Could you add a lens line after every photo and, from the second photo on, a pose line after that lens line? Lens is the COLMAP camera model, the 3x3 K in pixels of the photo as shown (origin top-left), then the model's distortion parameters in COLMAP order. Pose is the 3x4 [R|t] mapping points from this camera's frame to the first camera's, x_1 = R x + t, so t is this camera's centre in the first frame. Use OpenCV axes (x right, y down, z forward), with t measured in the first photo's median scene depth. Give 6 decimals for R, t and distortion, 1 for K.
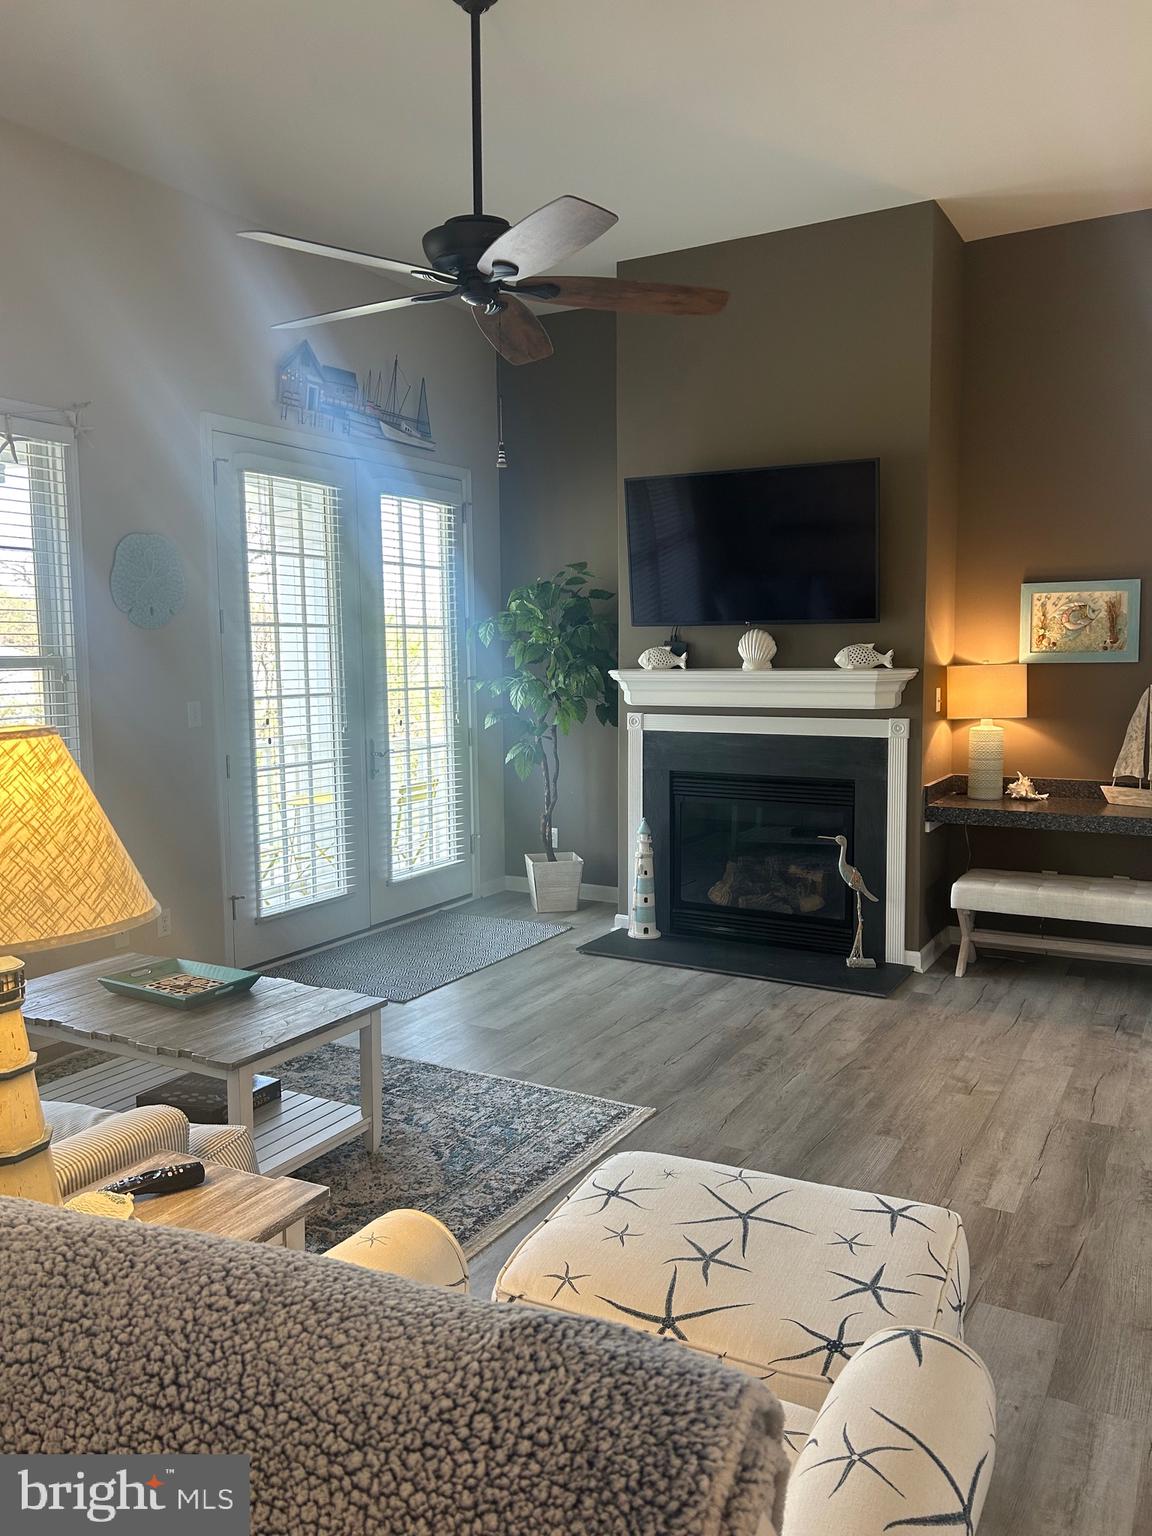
lens RADIAL K [[1159.9, 0, 580.7], [0, 1159.9, 765.3], [0, 0, 1]] dist [0.071842, -0.084757]
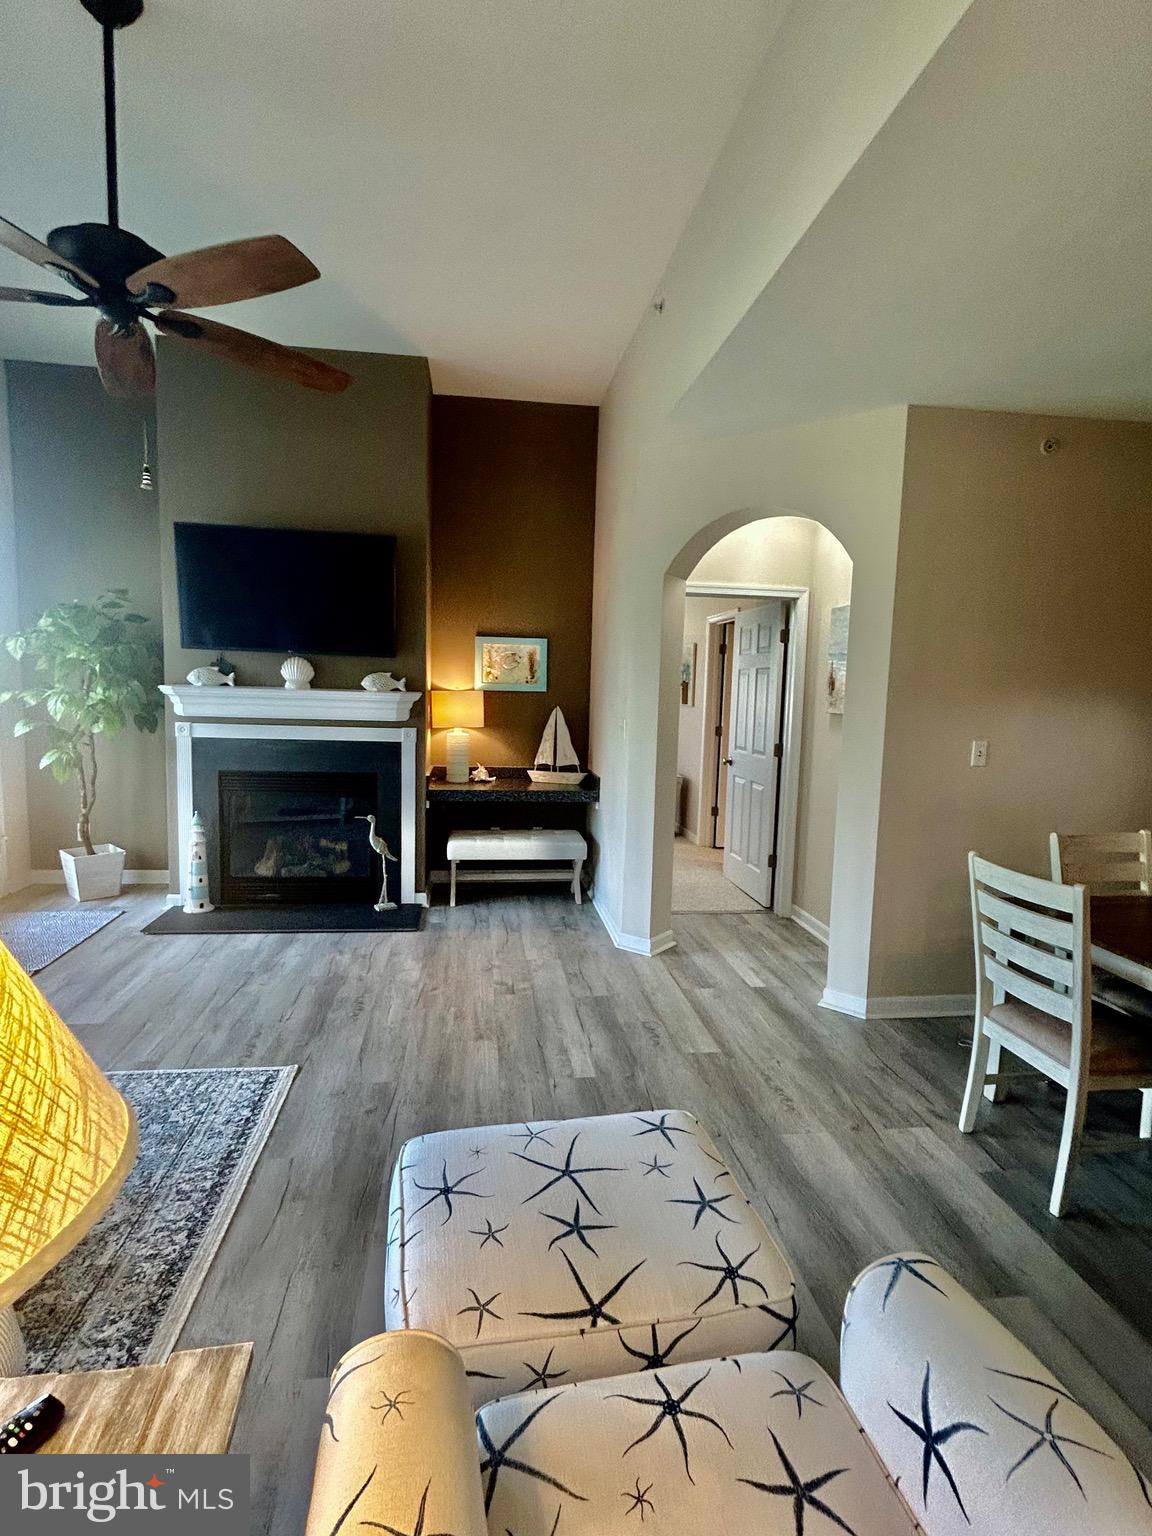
lens RADIAL K [[763.4, 0, 575.7], [0, 763.4, 766.2], [0, 0, 1]] dist [-0.005180, 0.002845]
pose [[0.795331, -0.034327, 0.605202, -0.124477], [0.021792, 0.999369, 0.028046, -0.016325], [-0.605783, -0.009117, 0.795577, 0.165461]]
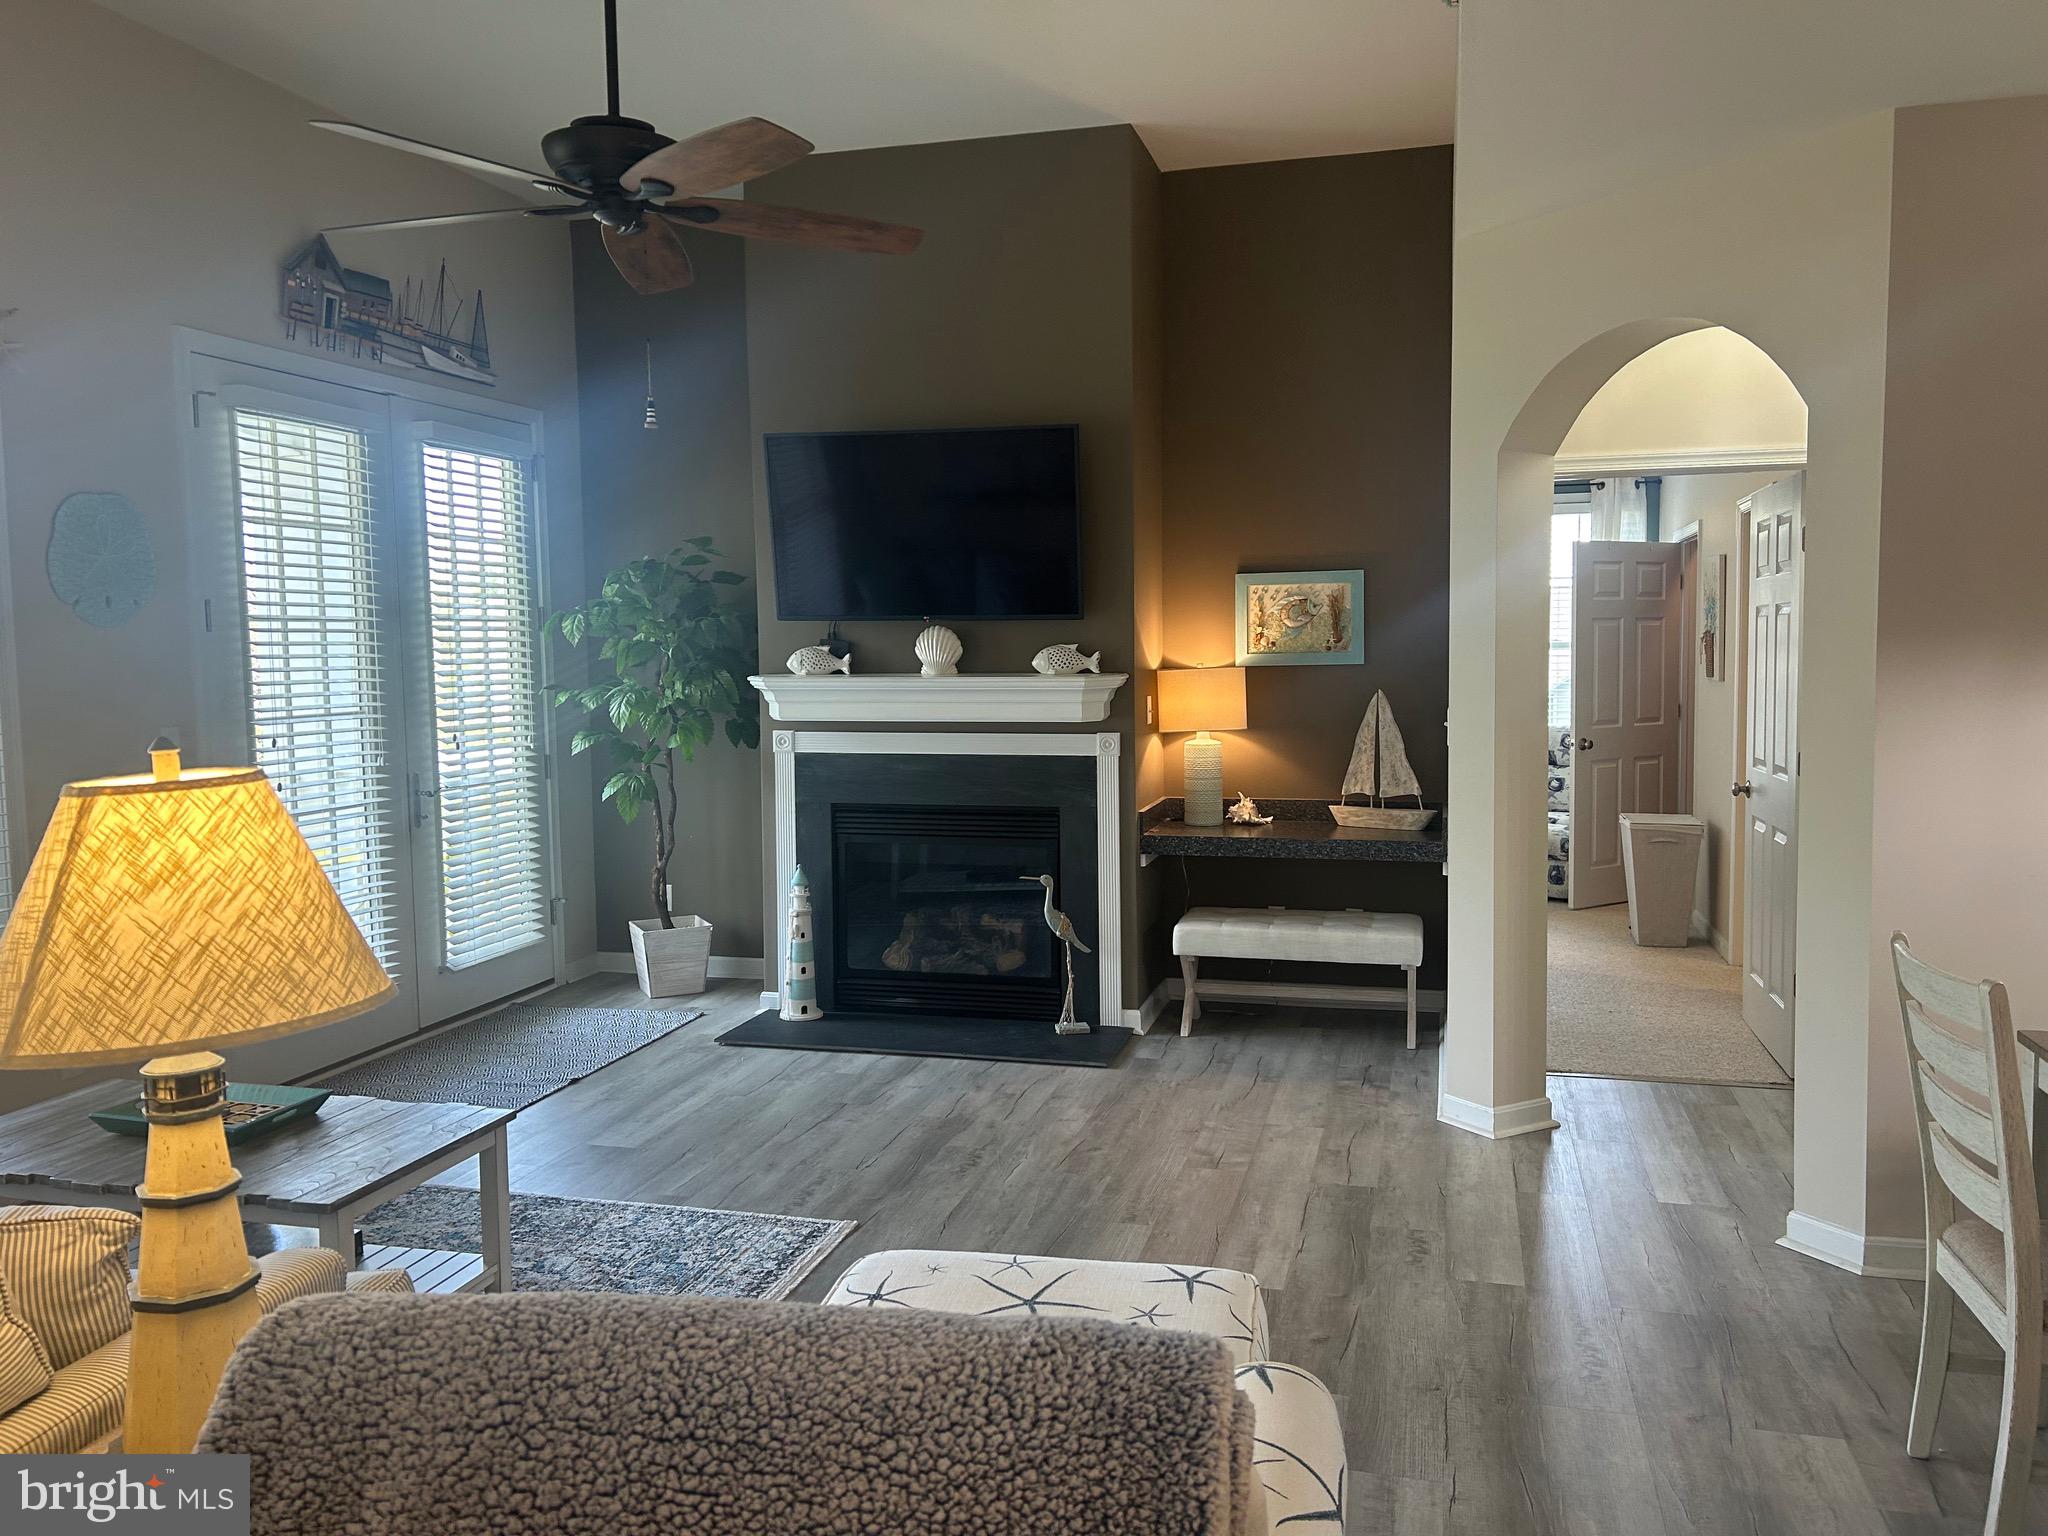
lens RADIAL K [[1546.5, 0, 1038.5], [0, 1546.5, 756.2], [0, 0, 1]] dist [0.071842, -0.084757]
pose [[0.967066, -0.022390, 0.253540, -0.059886], [0.028891, 0.999342, -0.021948, -0.000436], [-0.252881, 0.028550, 0.967076, -0.062966]]
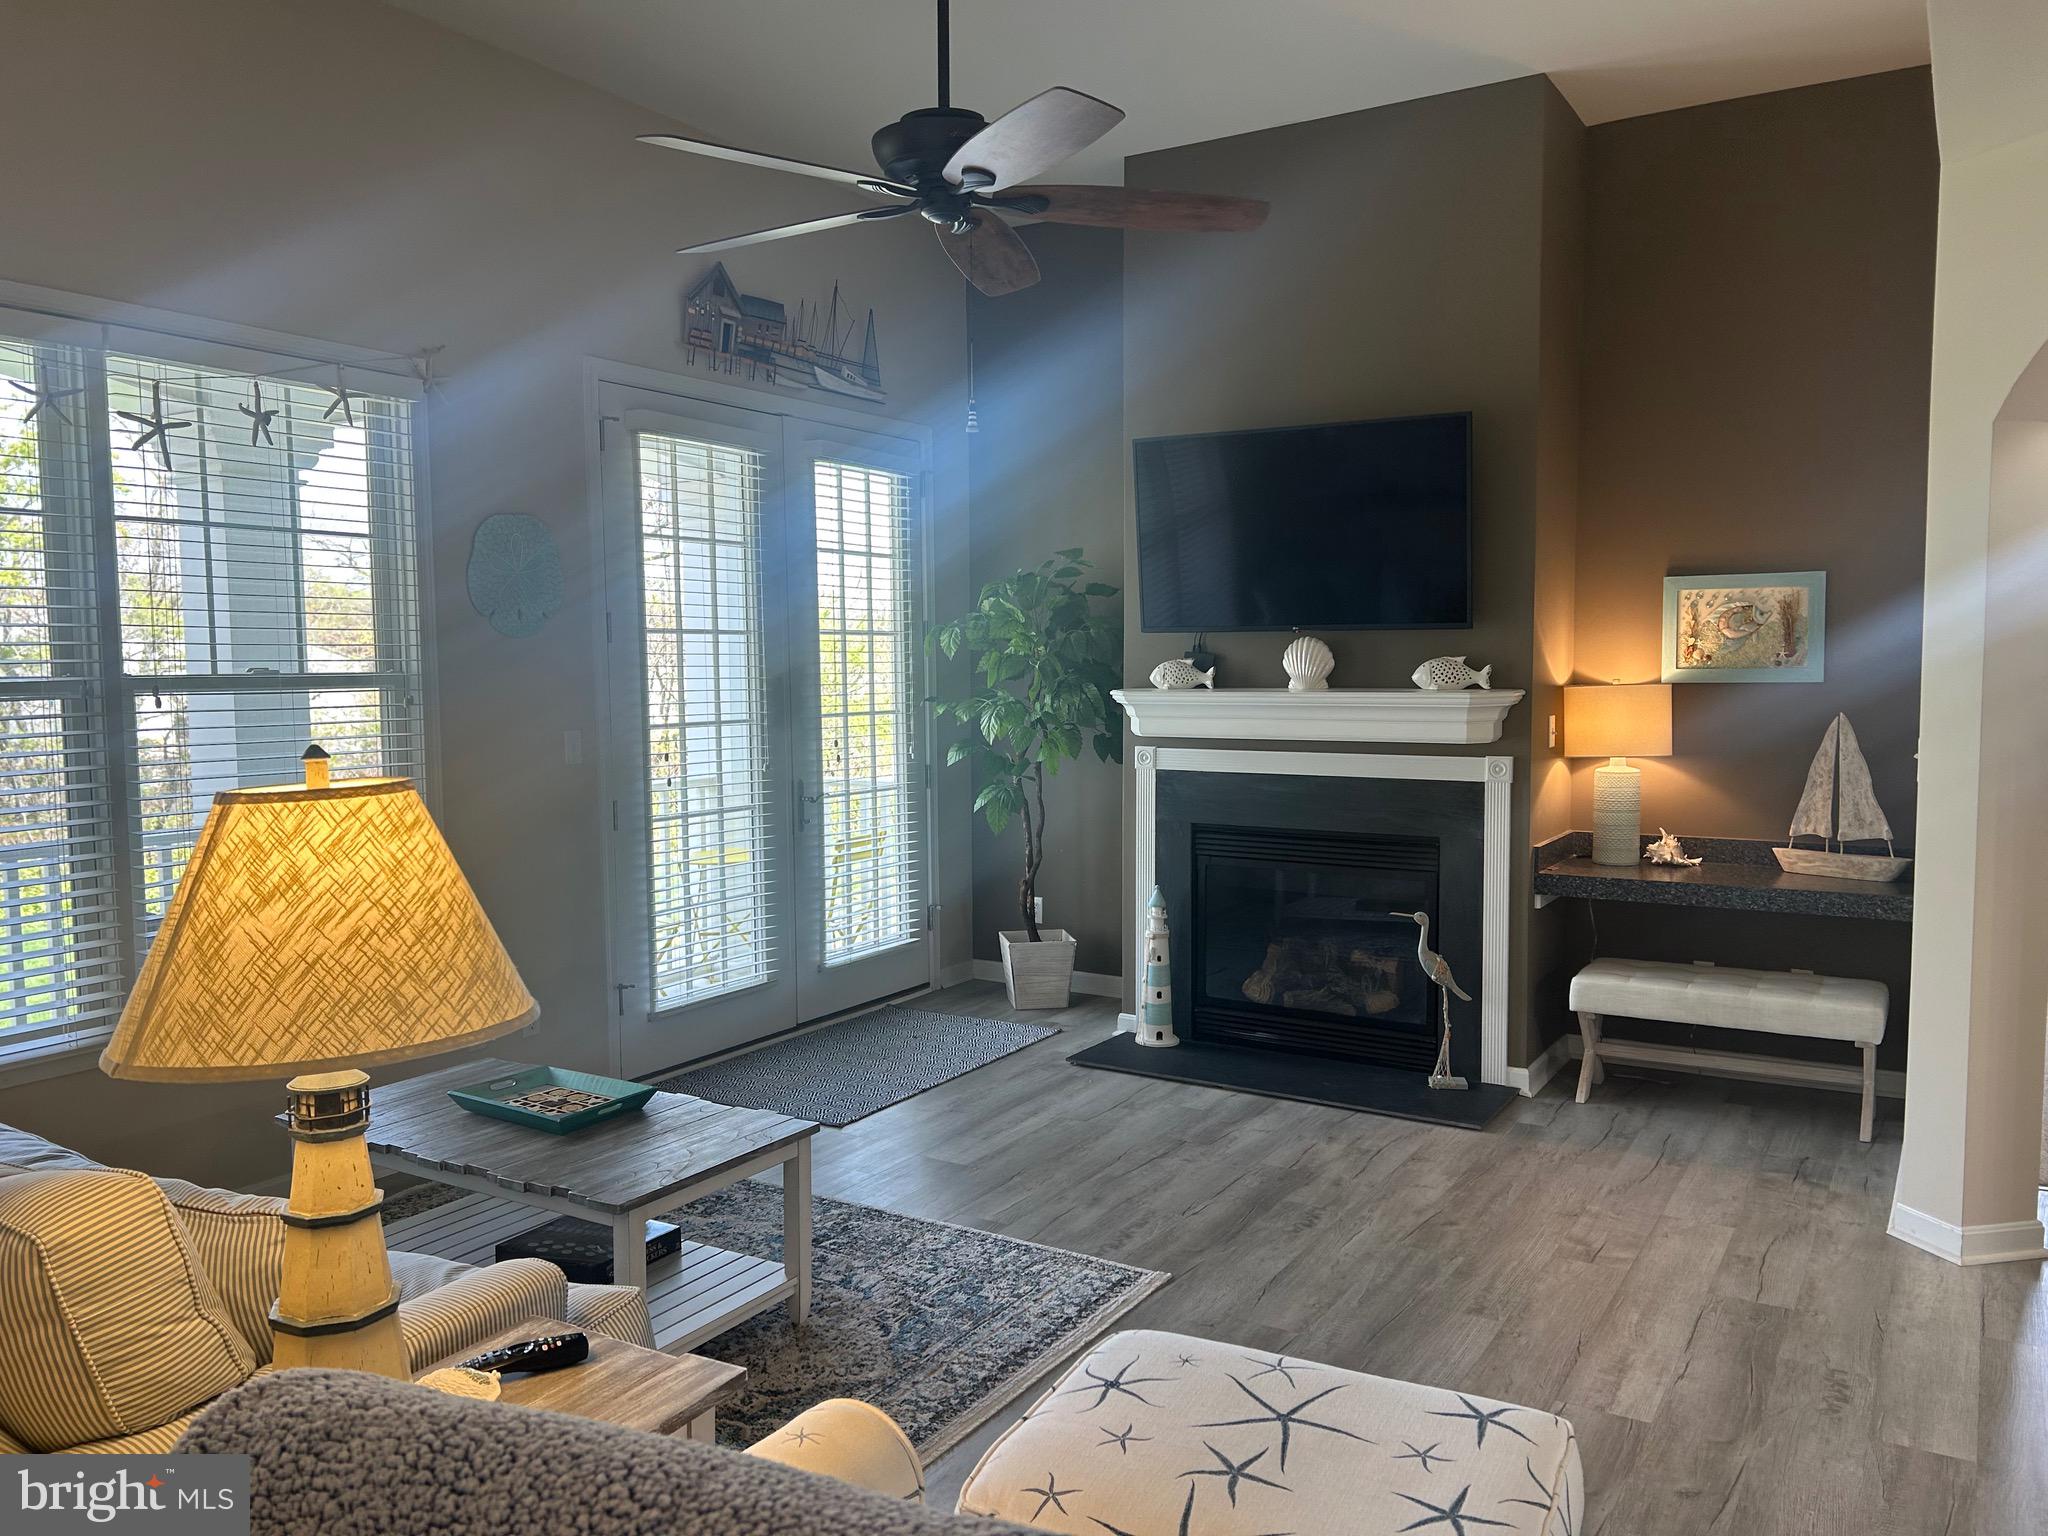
lens RADIAL K [[1546.5, 0, 1014.2], [0, 1546.5, 781.9], [0, 0, 1]] dist [0.071842, -0.084757]
pose [[0.999218, 0.004497, -0.039295, 0.000824], [-0.005198, 0.999829, -0.017748, -0.004343], [0.039208, 0.017938, 0.999070, -0.013107]]
